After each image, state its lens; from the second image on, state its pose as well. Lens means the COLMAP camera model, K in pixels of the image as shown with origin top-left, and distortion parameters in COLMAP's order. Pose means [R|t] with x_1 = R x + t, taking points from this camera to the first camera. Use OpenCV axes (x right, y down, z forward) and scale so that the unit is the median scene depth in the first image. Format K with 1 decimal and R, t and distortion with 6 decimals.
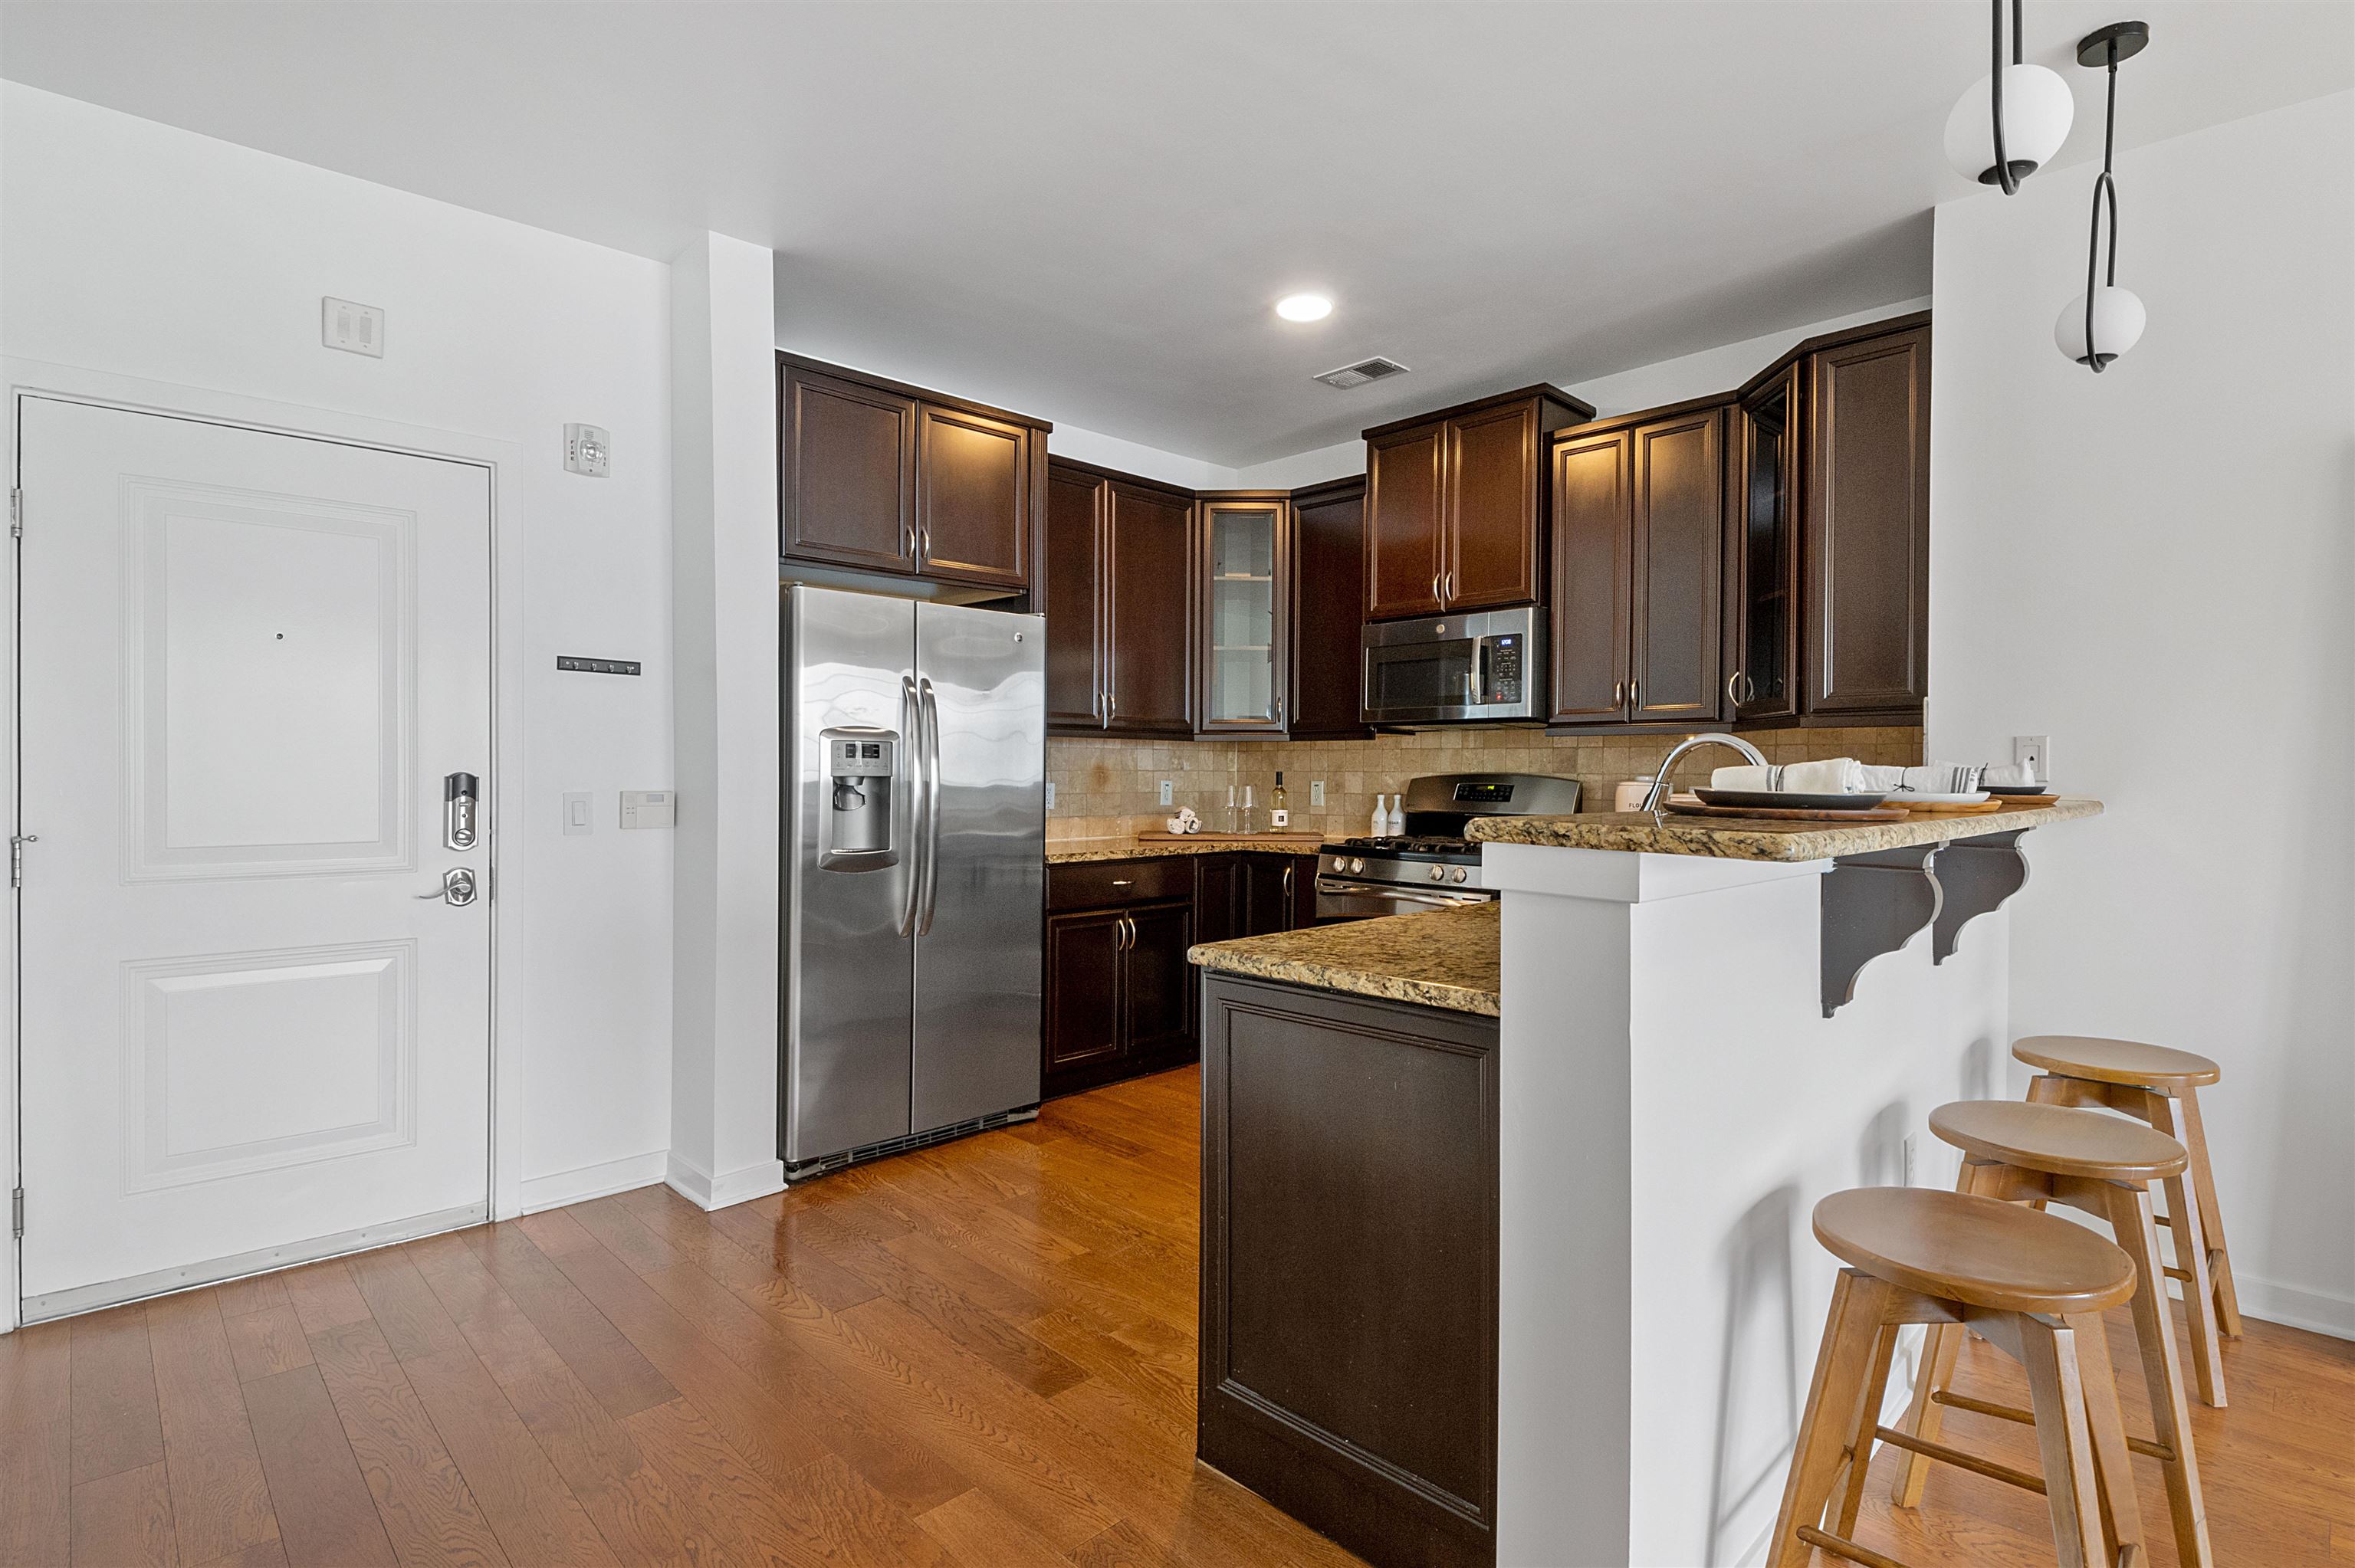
lens RADIAL K [[1137.5, 0, 1164.3], [0, 1137.5, 770.8], [0, 0, 1]] dist [0.037235, -0.039123]
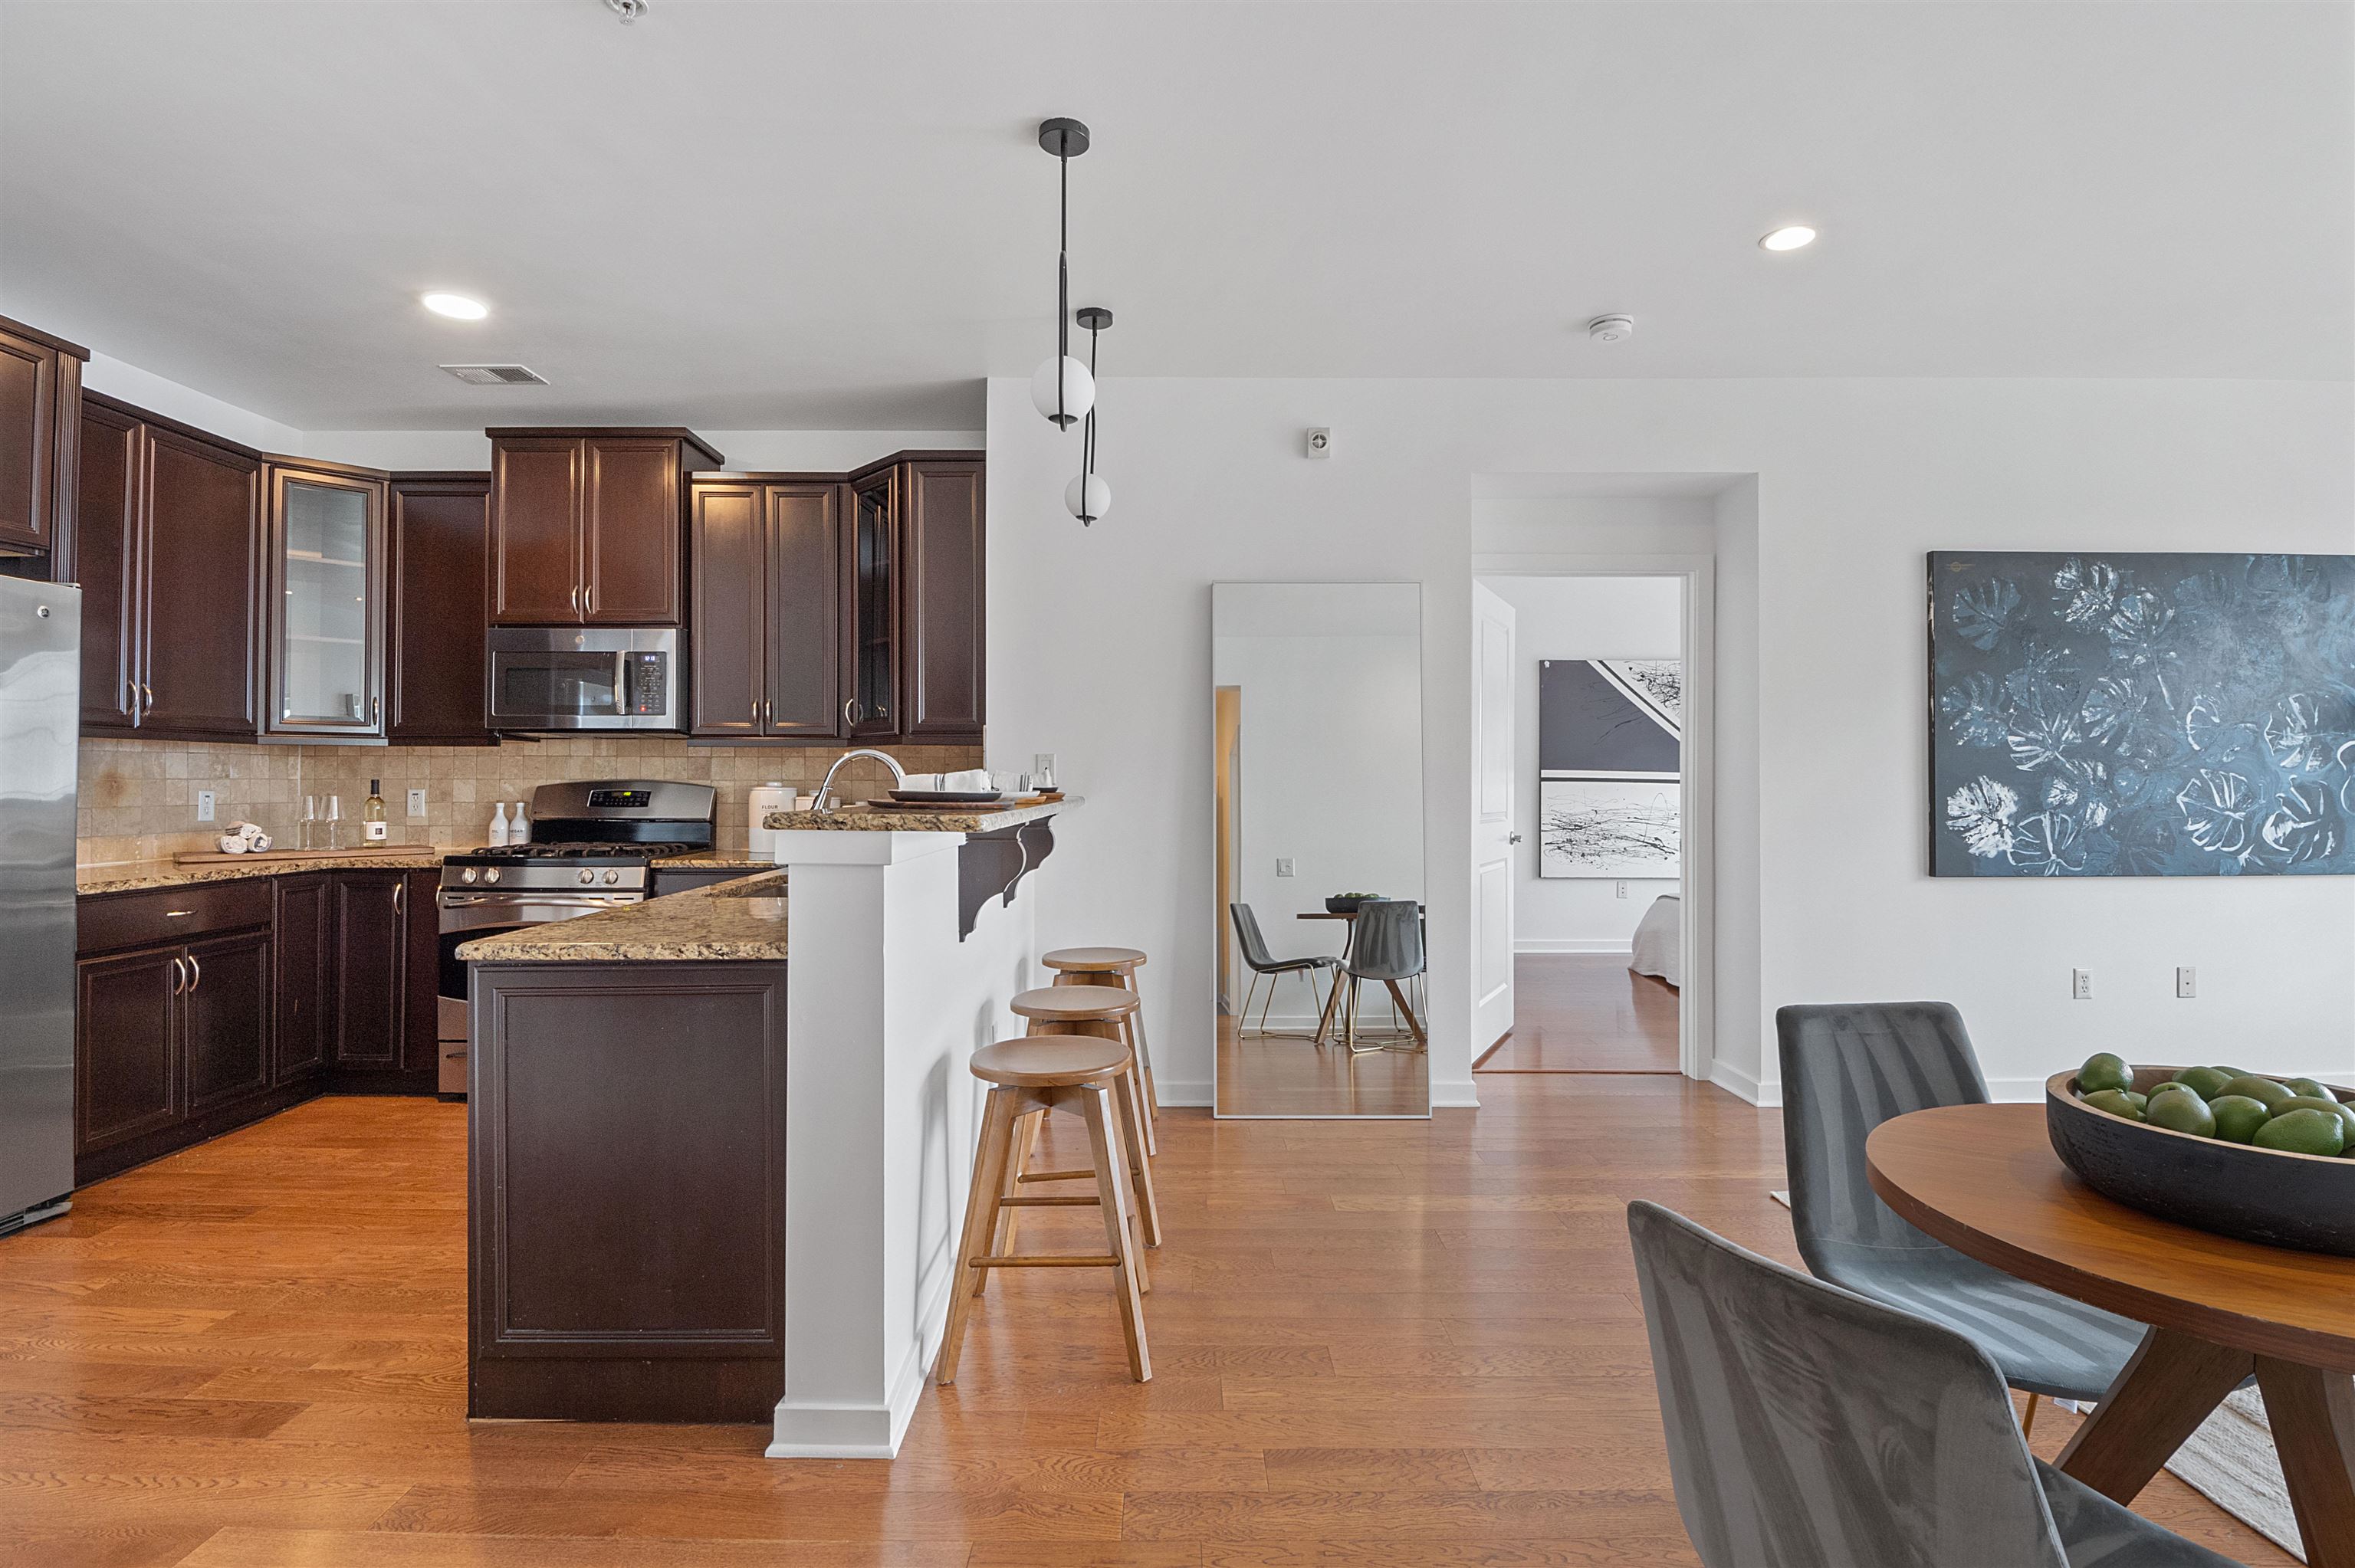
lens RADIAL K [[1135.6, 0, 1174.6], [0, 1135.6, 783.9], [0, 0, 1]] dist [0.017603, -0.029529]
pose [[0.692436, -0.005608, 0.721458, -0.138775], [0.001867, 0.999980, 0.005980, 0.000026], [-0.721477, -0.002794, 0.692433, -0.105672]]
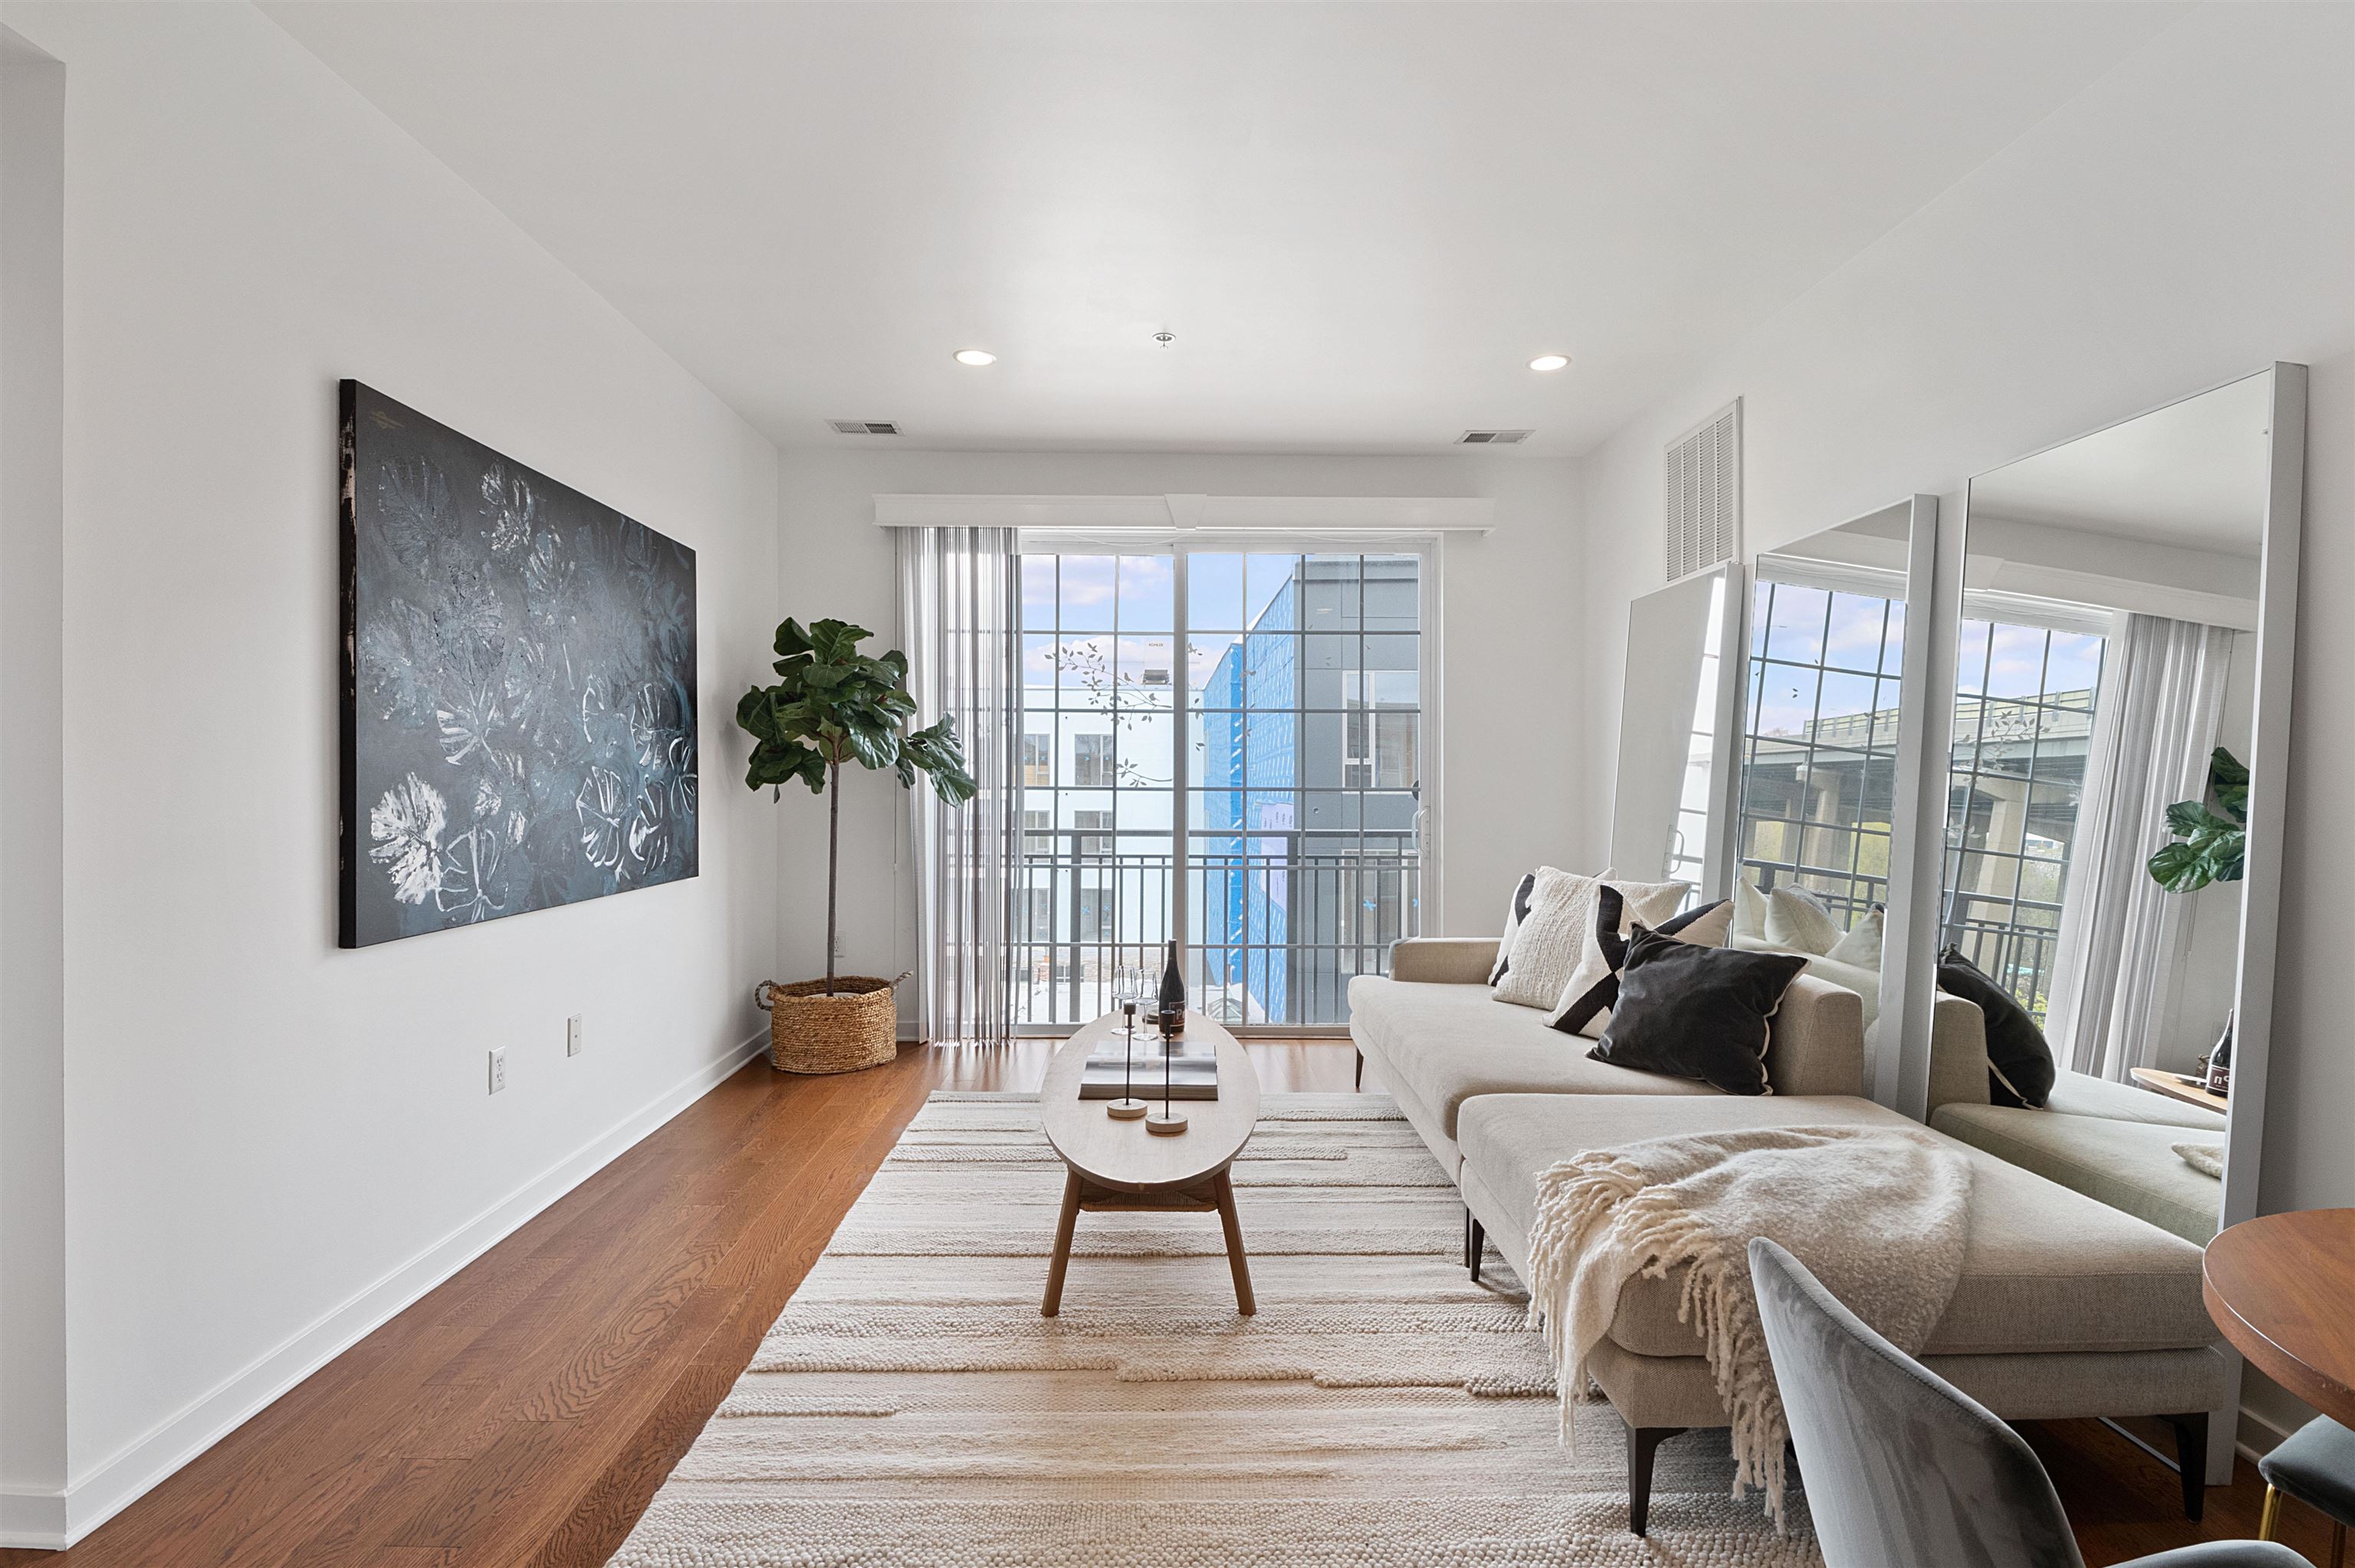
lens RADIAL K [[1136.8, 0, 1177.0], [0, 1136.8, 779.9], [0, 0, 1]] dist [0.039459, -0.045760]
pose [[-0.735617, -0.004535, 0.677383, 0.371195], [-0.006801, 0.999977, -0.000690, 0.002050], [-0.677364, -0.005114, -0.735630, 0.265377]]
